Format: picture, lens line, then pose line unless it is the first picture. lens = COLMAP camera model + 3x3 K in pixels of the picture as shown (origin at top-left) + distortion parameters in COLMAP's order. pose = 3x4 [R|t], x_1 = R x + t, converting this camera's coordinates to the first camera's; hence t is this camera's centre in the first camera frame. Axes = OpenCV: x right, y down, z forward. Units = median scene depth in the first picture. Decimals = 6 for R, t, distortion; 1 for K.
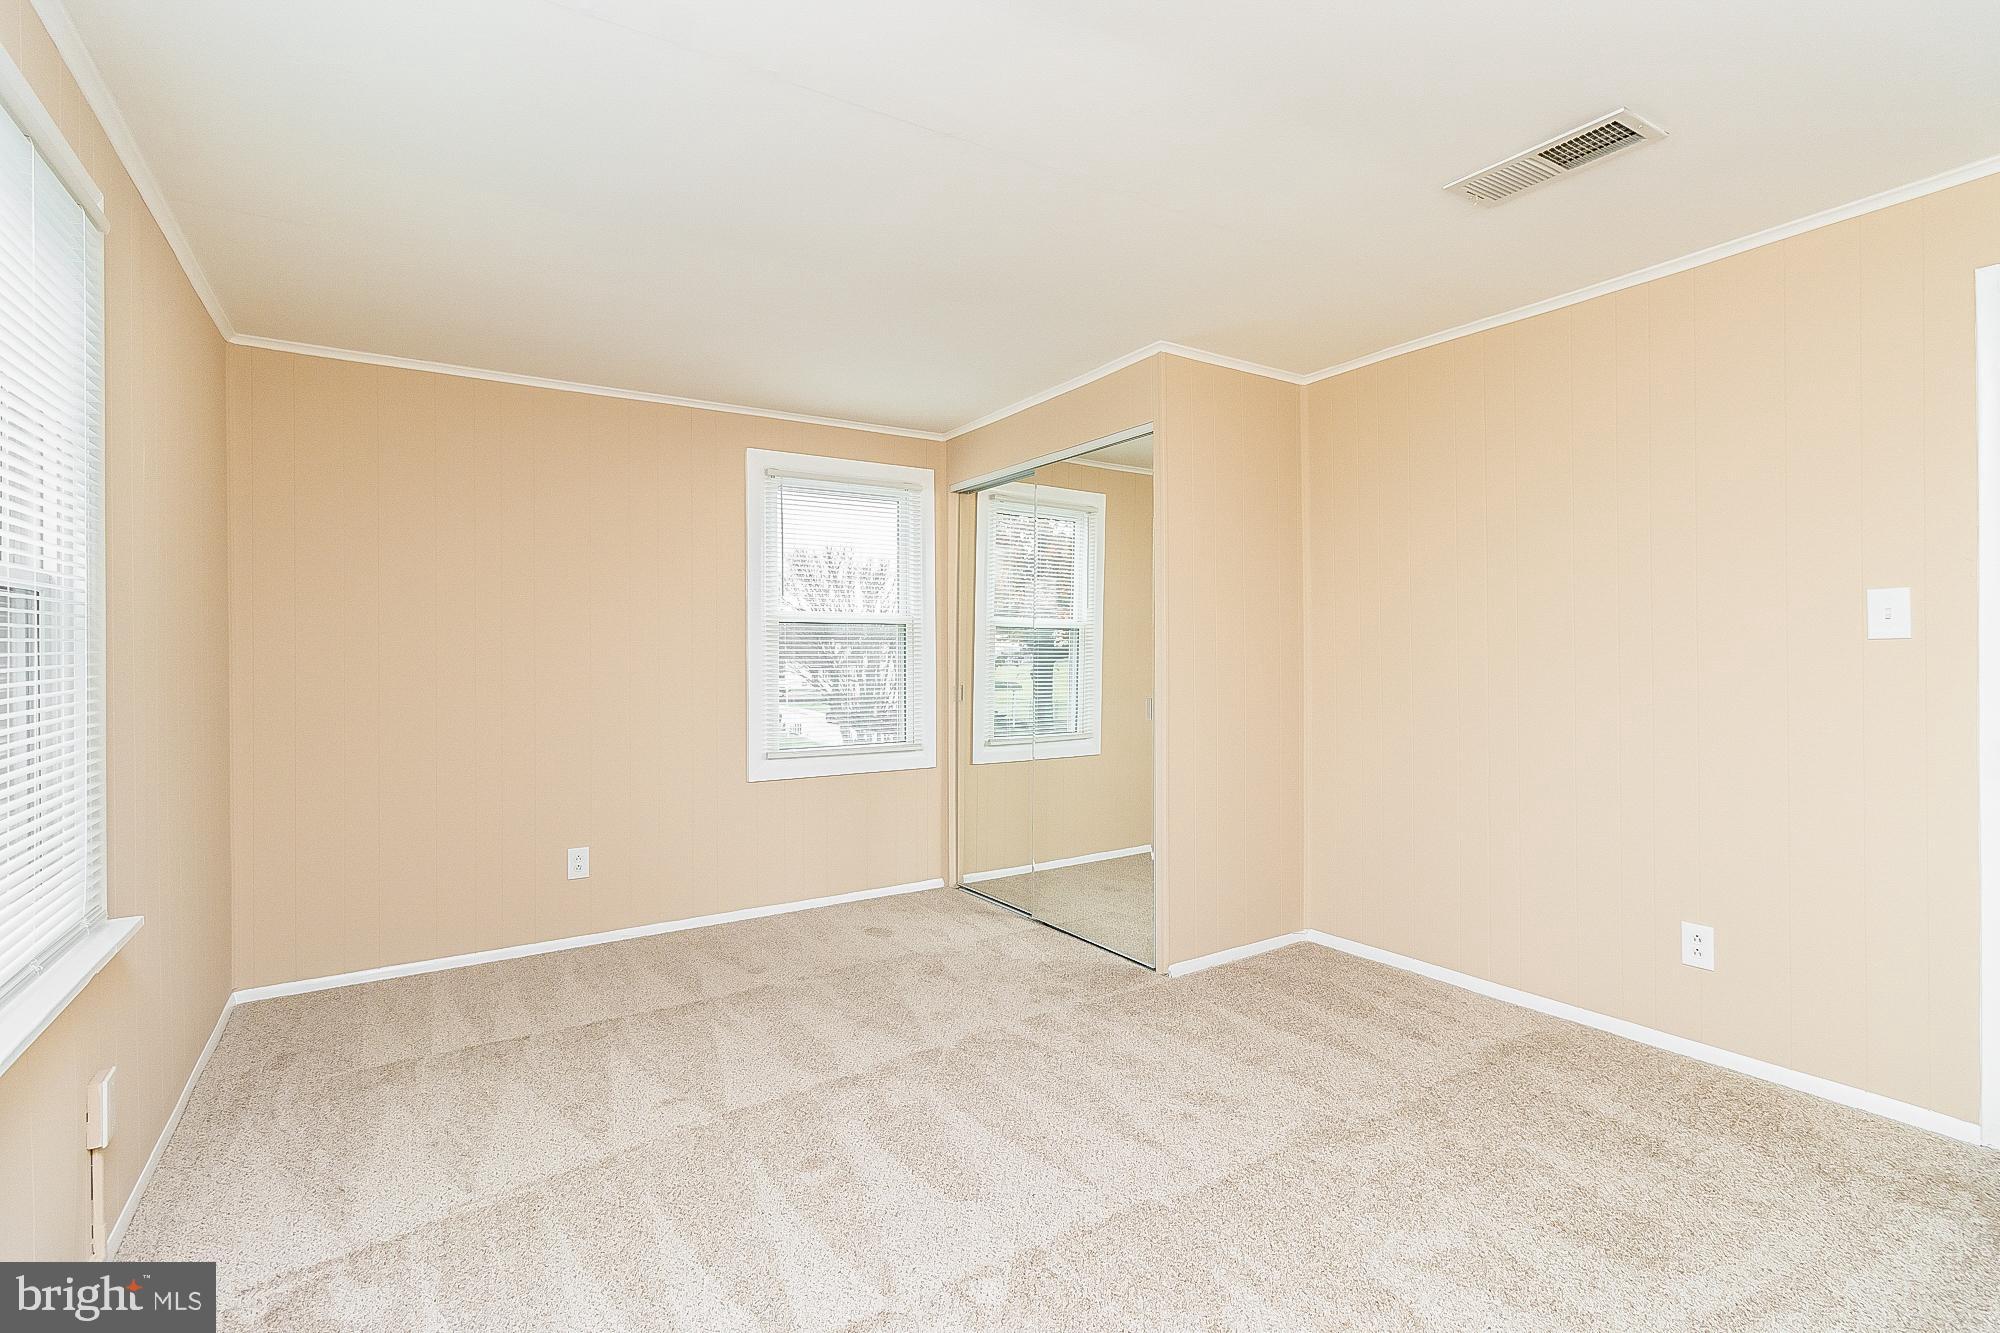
lens RADIAL K [[920.8, 0, 1007.4], [0, 920.8, 666.9], [0, 0, 1]] dist [0.002357, -0.000587]
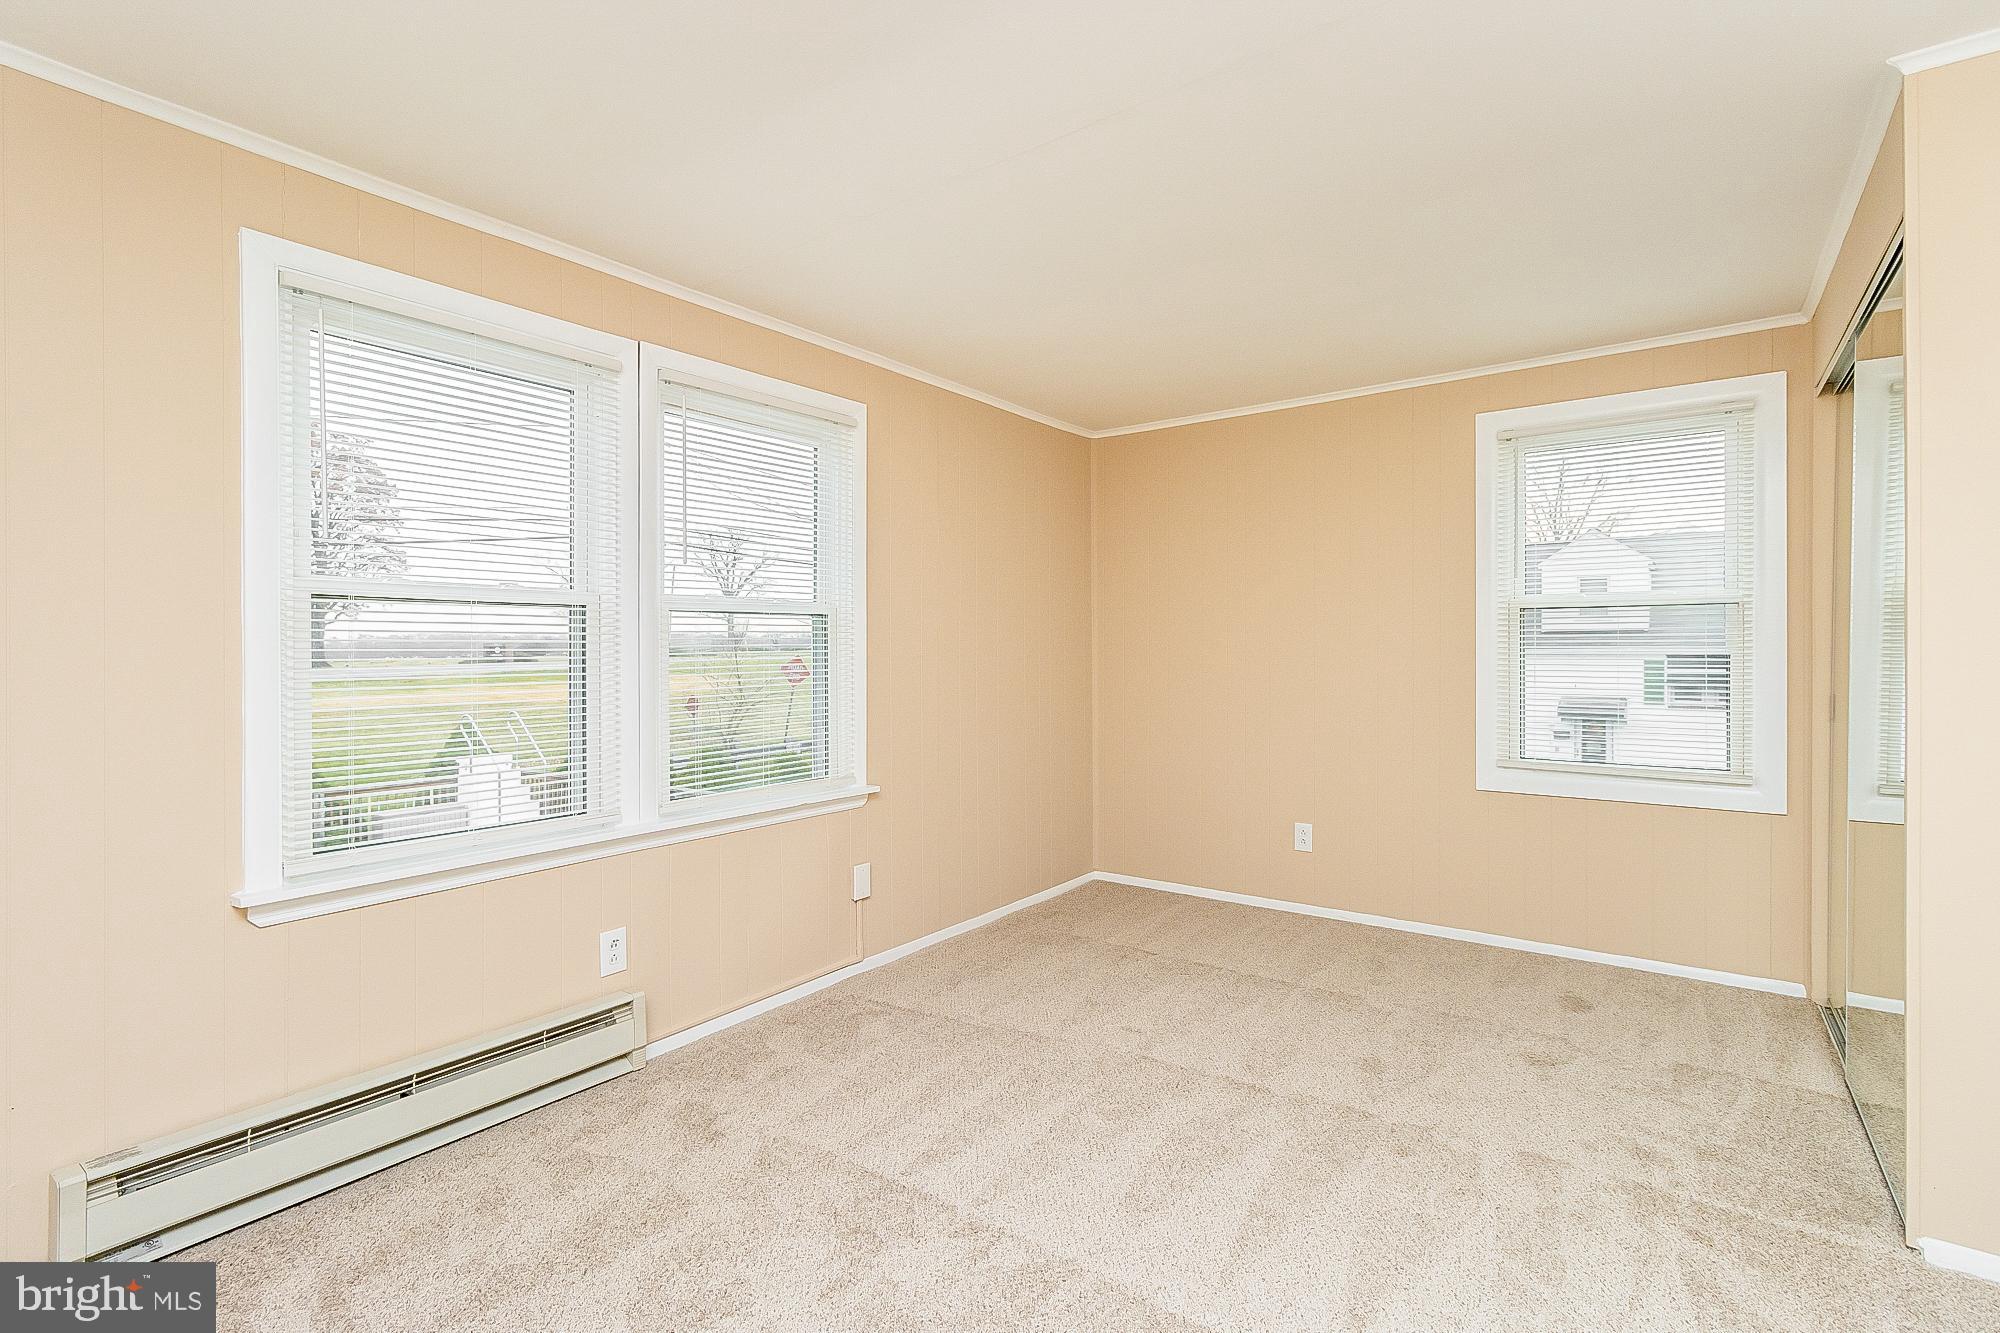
lens RADIAL K [[920.8, 0, 1009.9], [0, 920.8, 664.2], [0, 0, 1]] dist [0.002357, -0.000587]
pose [[0.349884, 0.019251, -0.936595, 0.478159], [-0.013117, 0.999791, 0.015650, -0.005810], [0.936701, 0.006810, 0.350063, 0.316651]]
